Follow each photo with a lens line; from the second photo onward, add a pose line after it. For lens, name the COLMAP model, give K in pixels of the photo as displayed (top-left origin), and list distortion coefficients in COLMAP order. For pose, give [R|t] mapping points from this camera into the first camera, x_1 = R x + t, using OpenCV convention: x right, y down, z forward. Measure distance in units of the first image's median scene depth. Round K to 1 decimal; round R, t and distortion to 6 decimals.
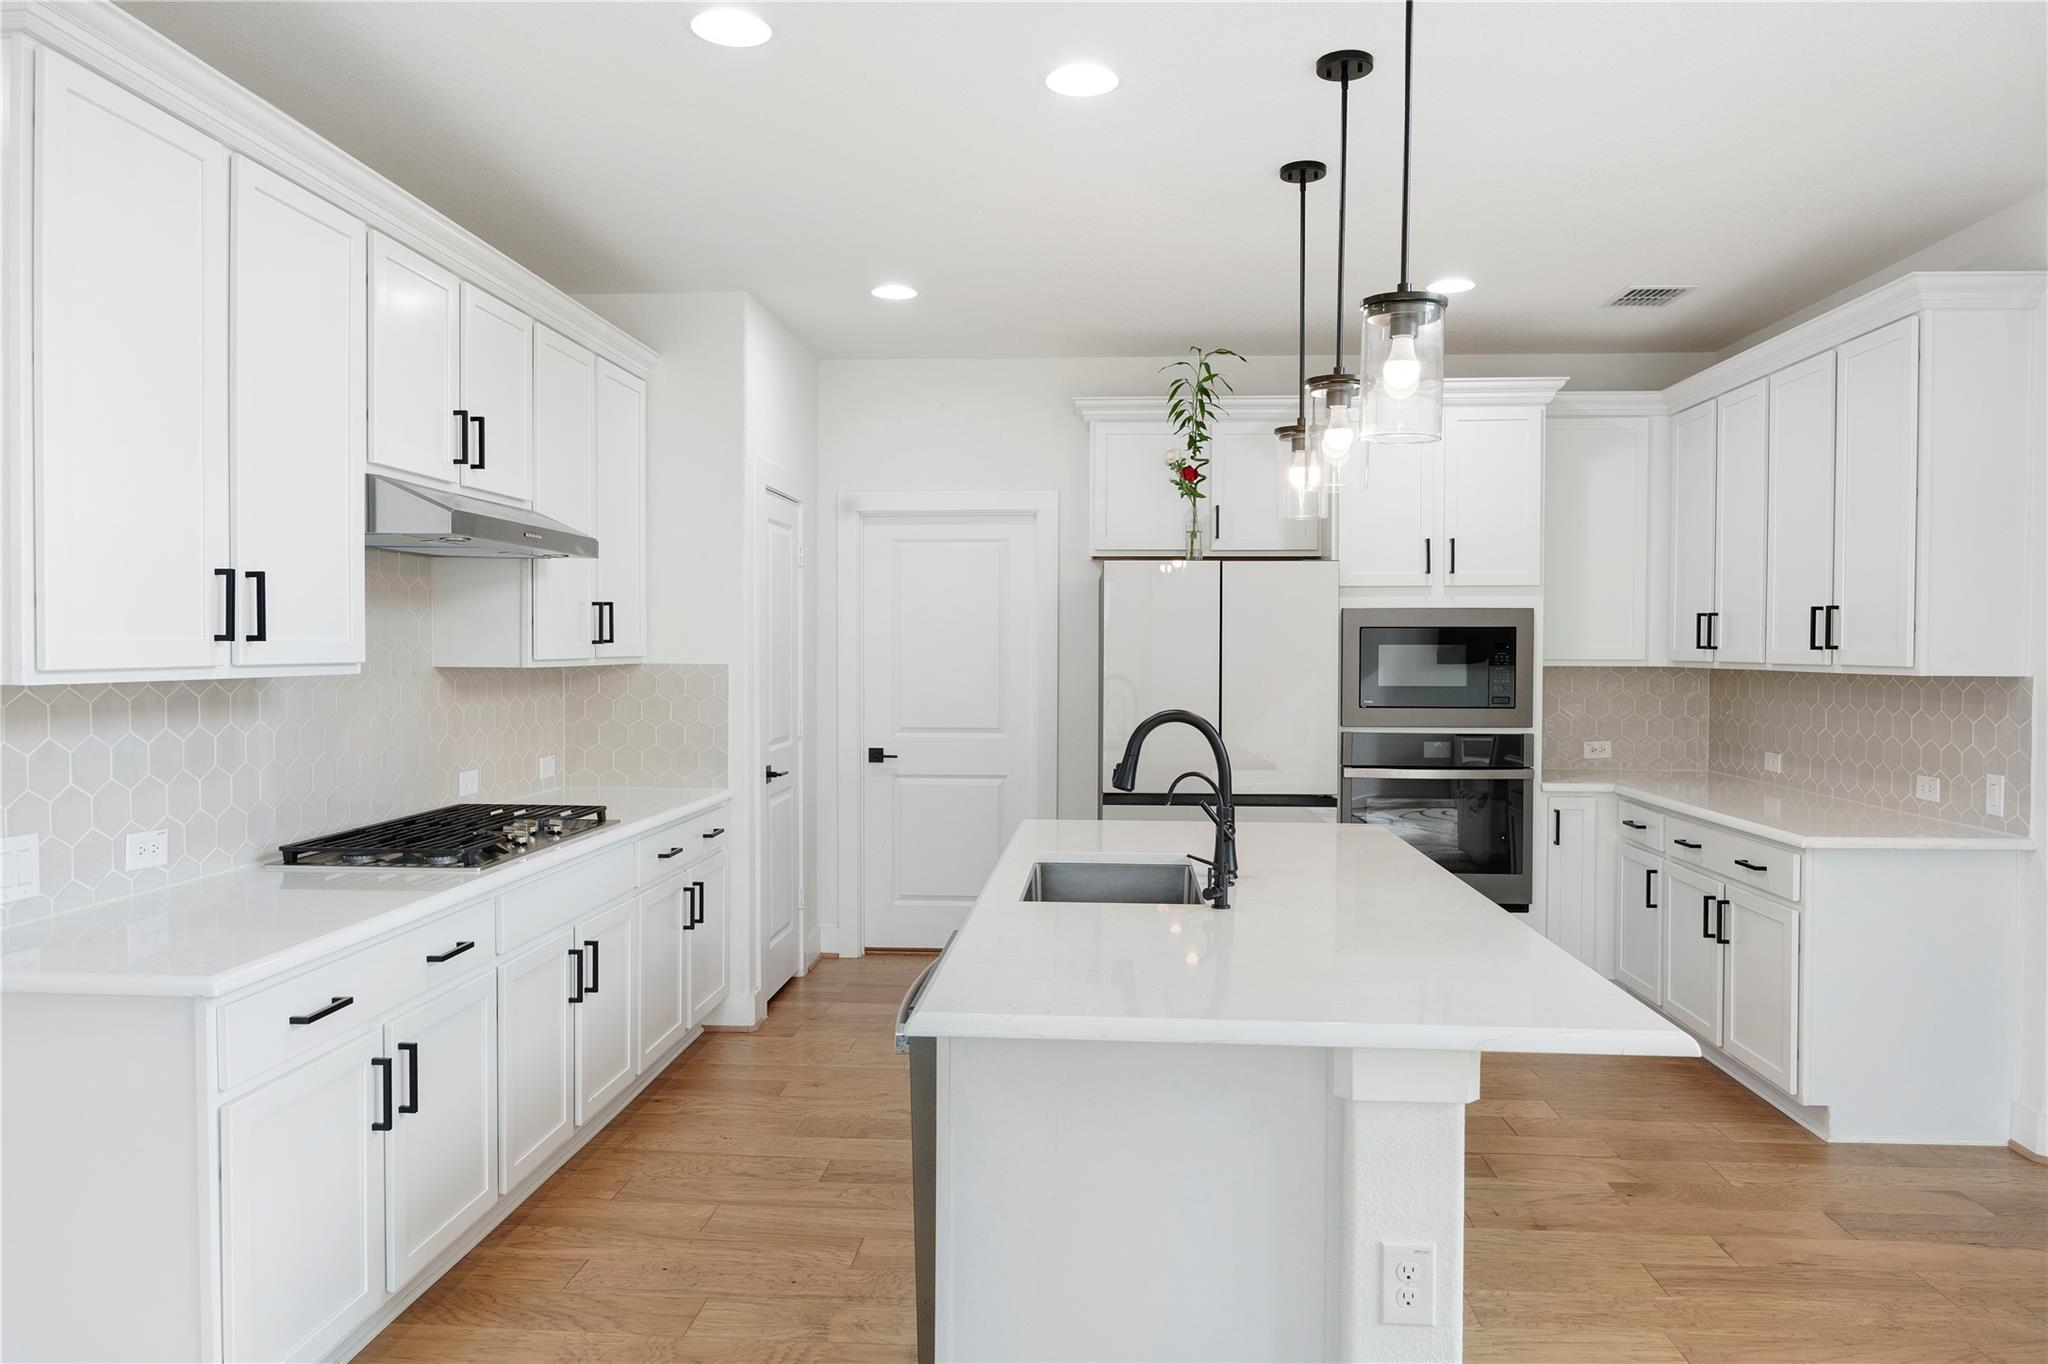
lens RADIAL K [[1384.0, 0, 968.9], [0, 1384.0, 682.3], [0, 0, 1]] dist [0.000711, -0.001731]
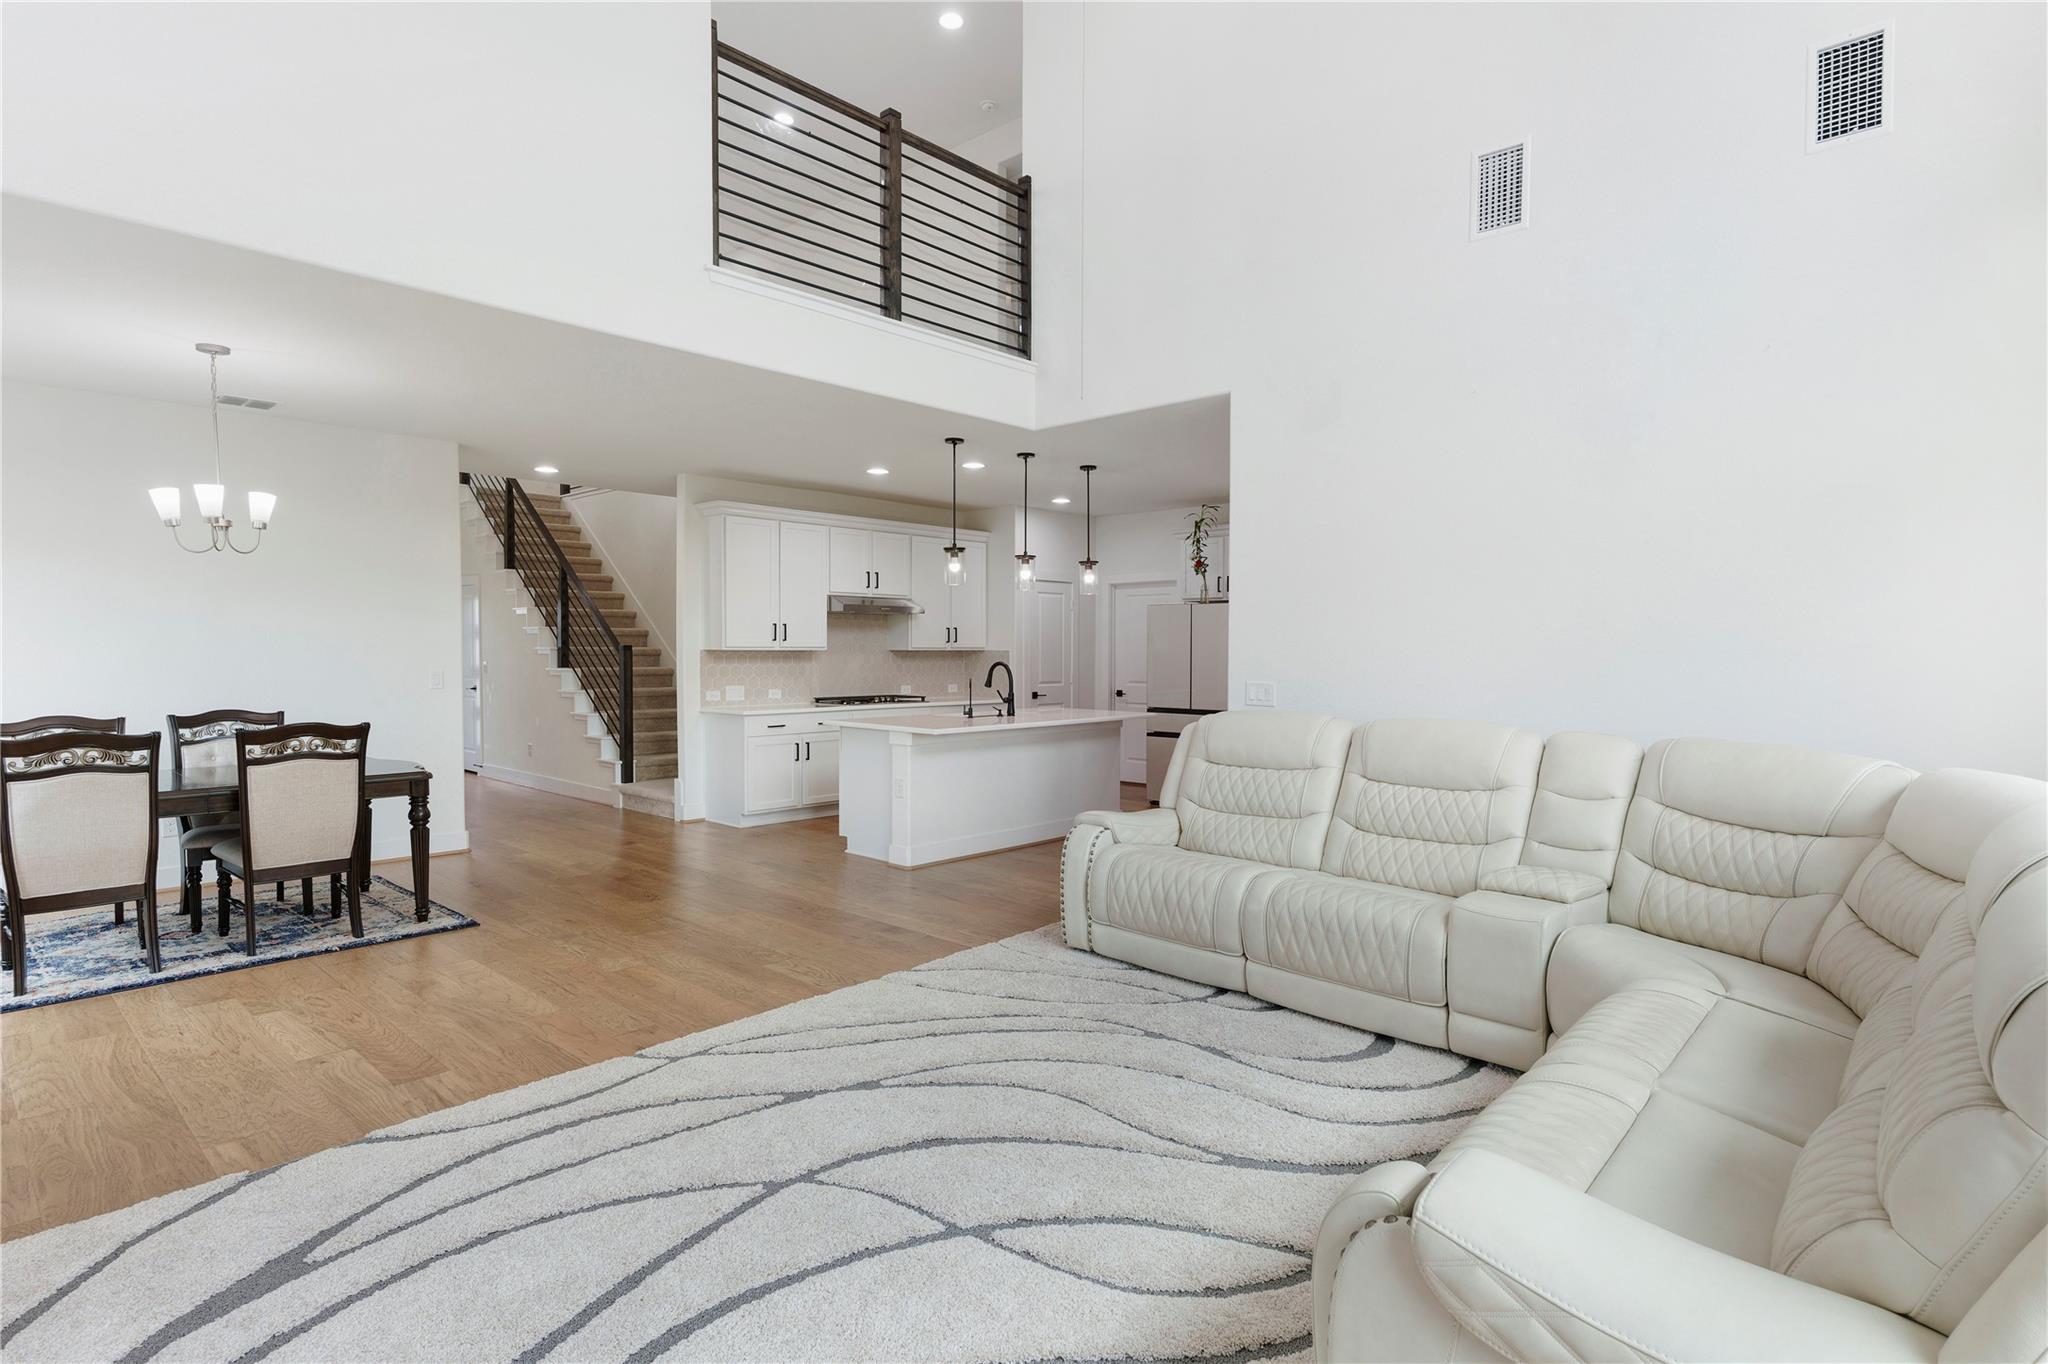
lens RADIAL K [[1106.0, 0, 960.8], [0, 1106.0, 684.6], [0, 0, 1]] dist [0.001866, 0.001007]
pose [[0.744190, 0.020204, -0.667662, 1.379156], [-0.017057, 0.999791, 0.011242, 0.035870], [0.667750, 0.003022, 0.744379, -0.722462]]
